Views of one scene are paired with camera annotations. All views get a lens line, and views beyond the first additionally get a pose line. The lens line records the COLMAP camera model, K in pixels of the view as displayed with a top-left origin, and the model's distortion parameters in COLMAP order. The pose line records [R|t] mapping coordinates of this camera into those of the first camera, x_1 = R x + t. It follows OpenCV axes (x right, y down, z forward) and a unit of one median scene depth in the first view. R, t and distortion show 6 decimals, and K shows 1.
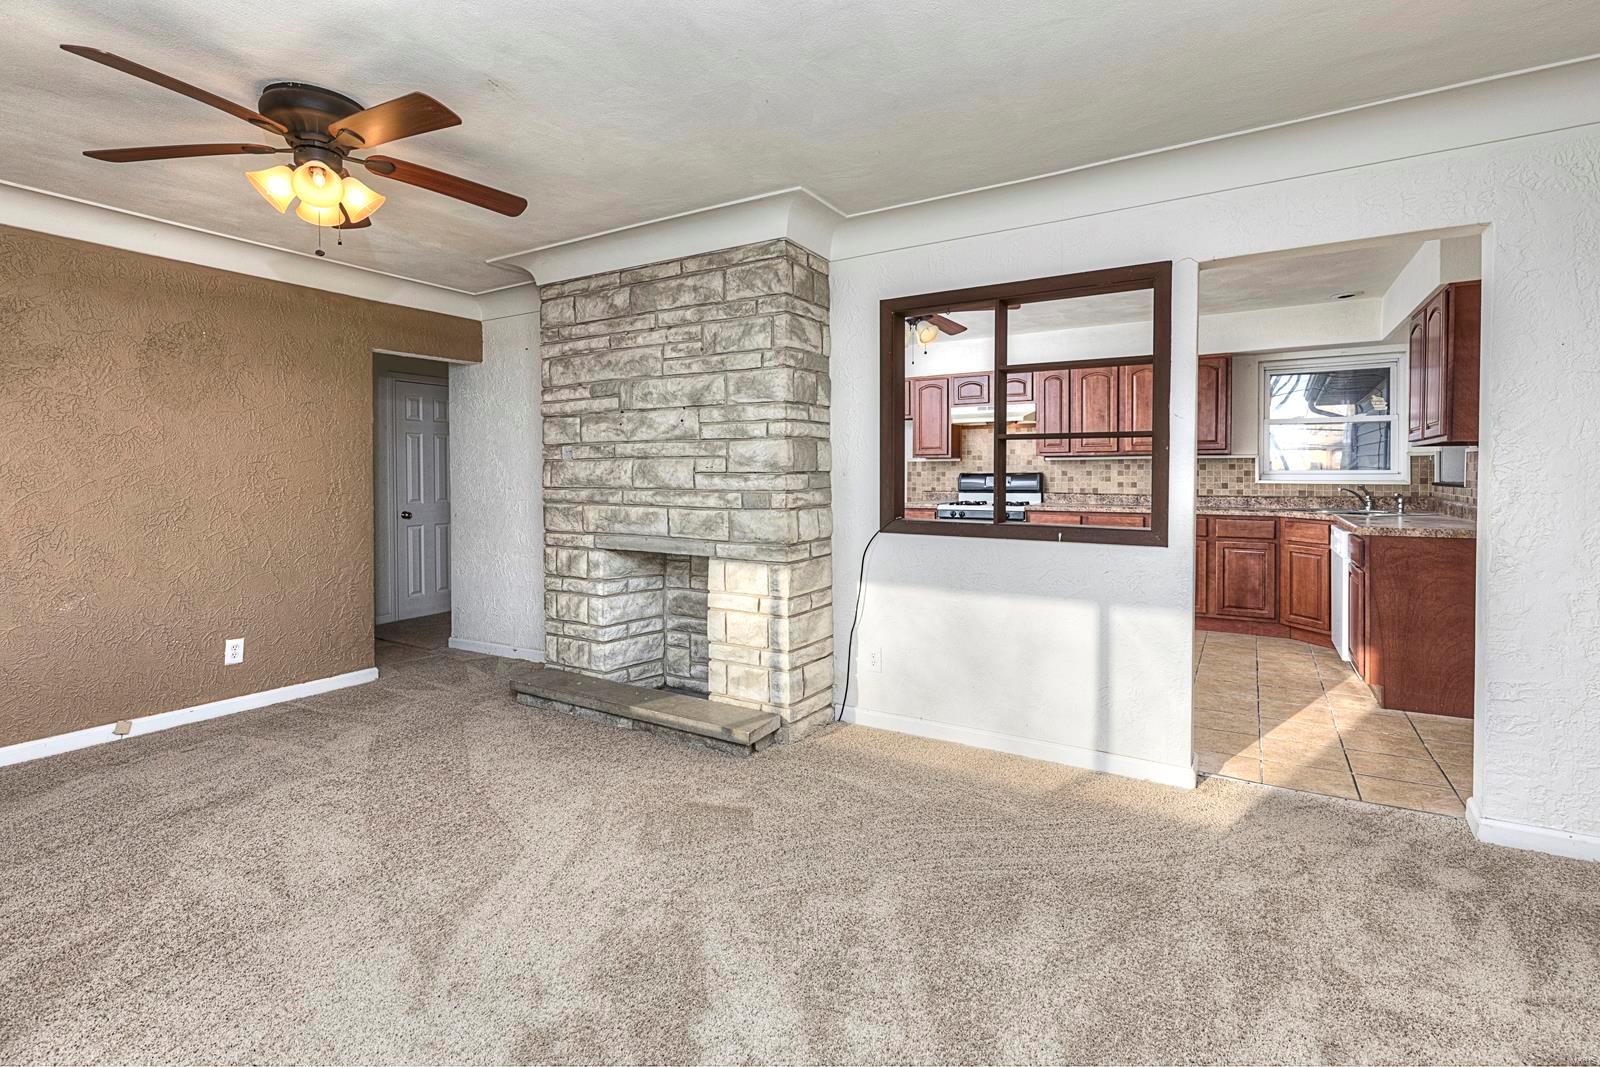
lens RADIAL K [[738.8, 0, 783.6], [0, 738.8, 474.1], [0, 0, 1]] dist [0.002771, -0.000267]
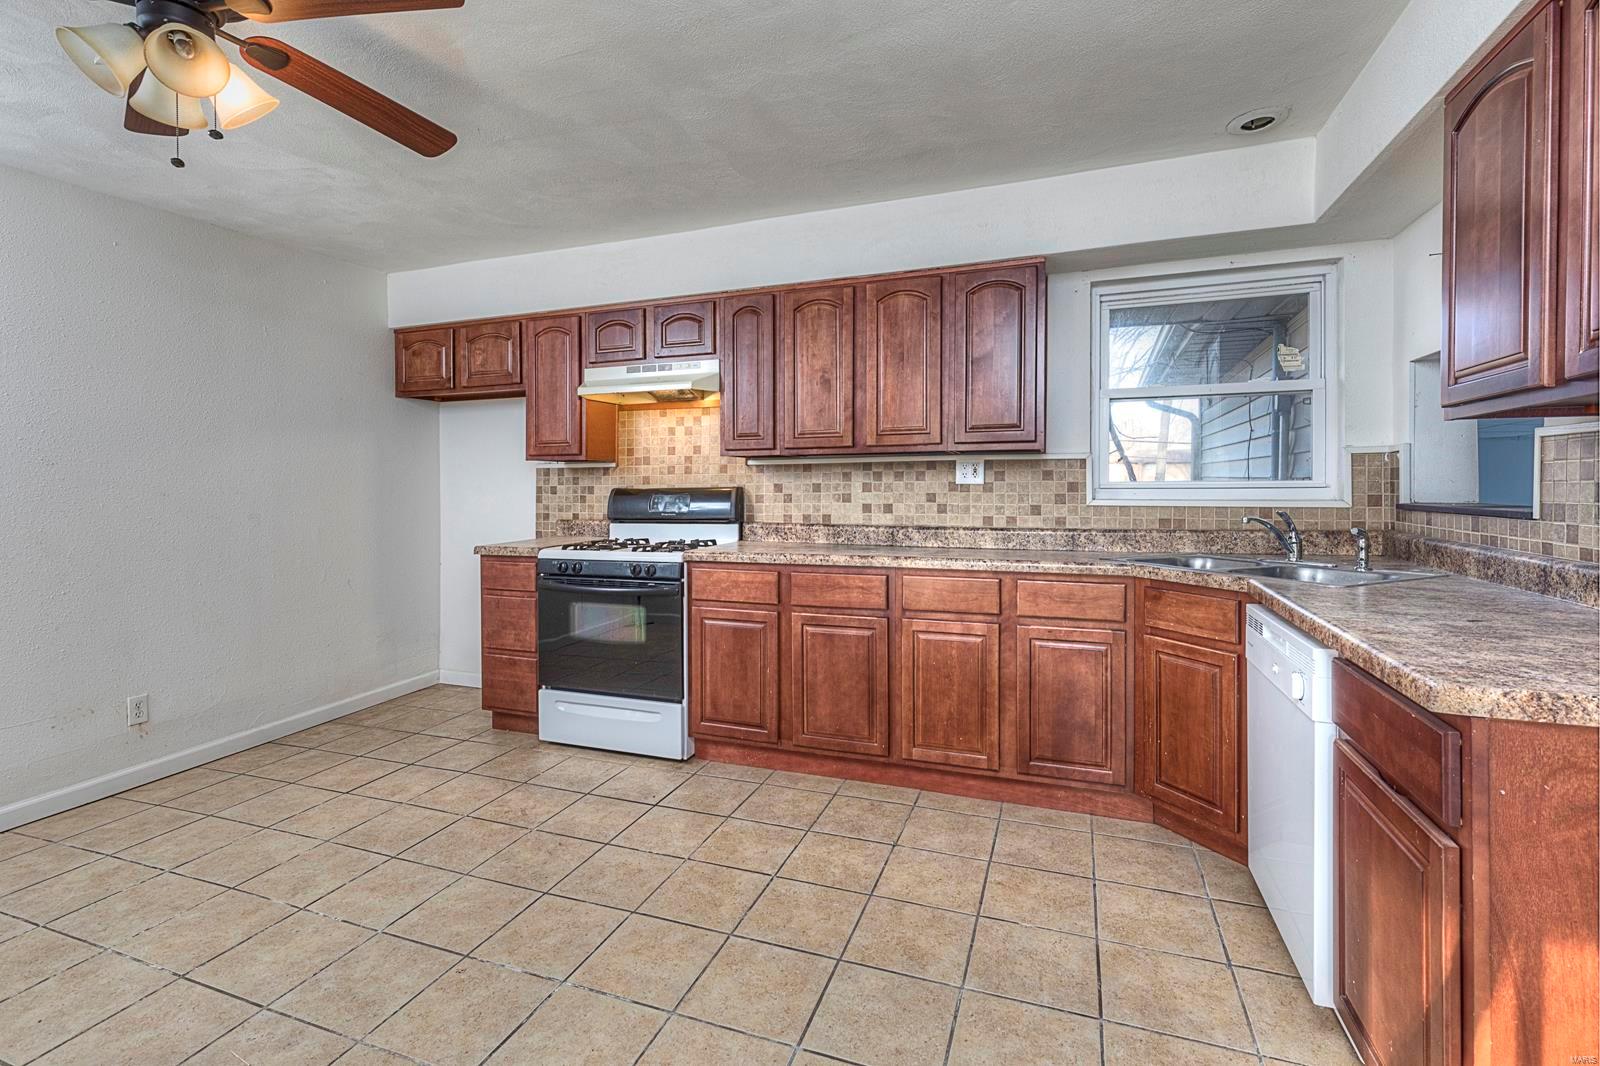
lens RADIAL K [[752.5, 0, 791.9], [0, 752.5, 487.3], [0, 0, 1]] dist [0.004657, 0.000034]
pose [[0.979357, -0.003246, 0.202114, 0.309871], [0.003521, 0.999993, -0.001004, -0.001008], [-0.202109, 0.001695, 0.979362, 0.495328]]
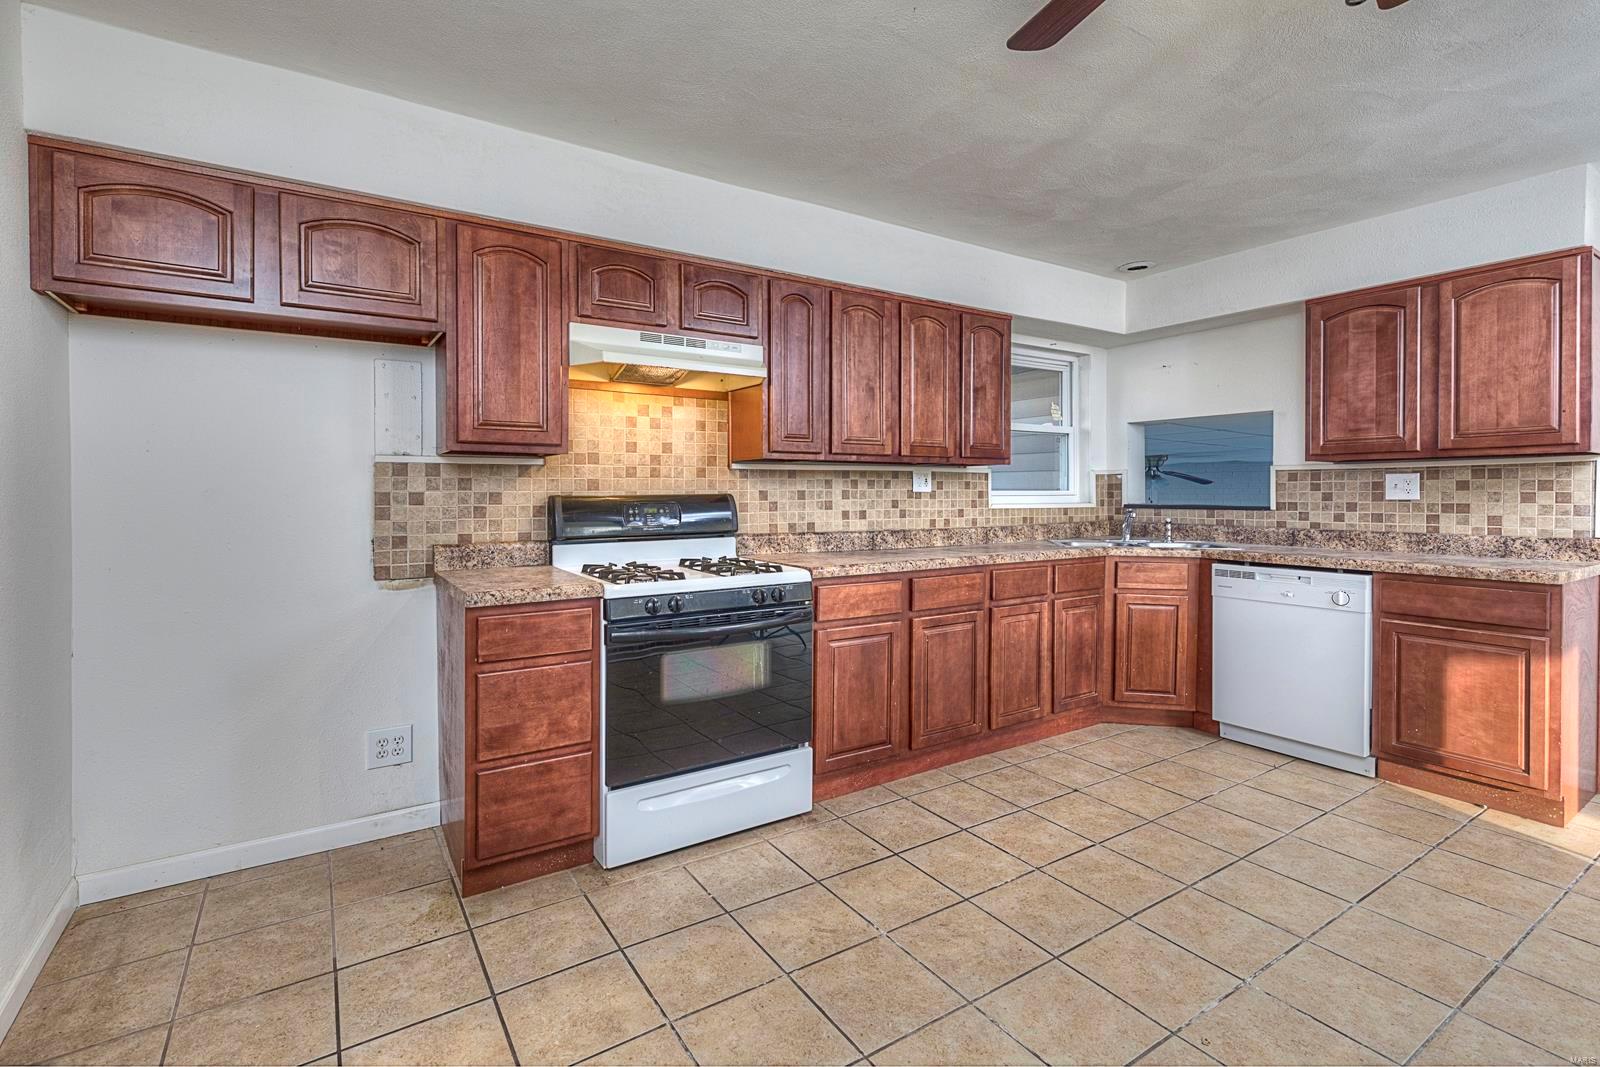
lens RADIAL K [[728.1, 0, 800.4], [0, 728.1, 498.8], [0, 0, 1]] dist [0.002727, 0.000159]
pose [[0.412114, -0.006035, 0.911112, -0.076061], [0.002920, 0.999982, 0.005302, -0.001235], [-0.911128, 0.000475, 0.412124, 0.866145]]
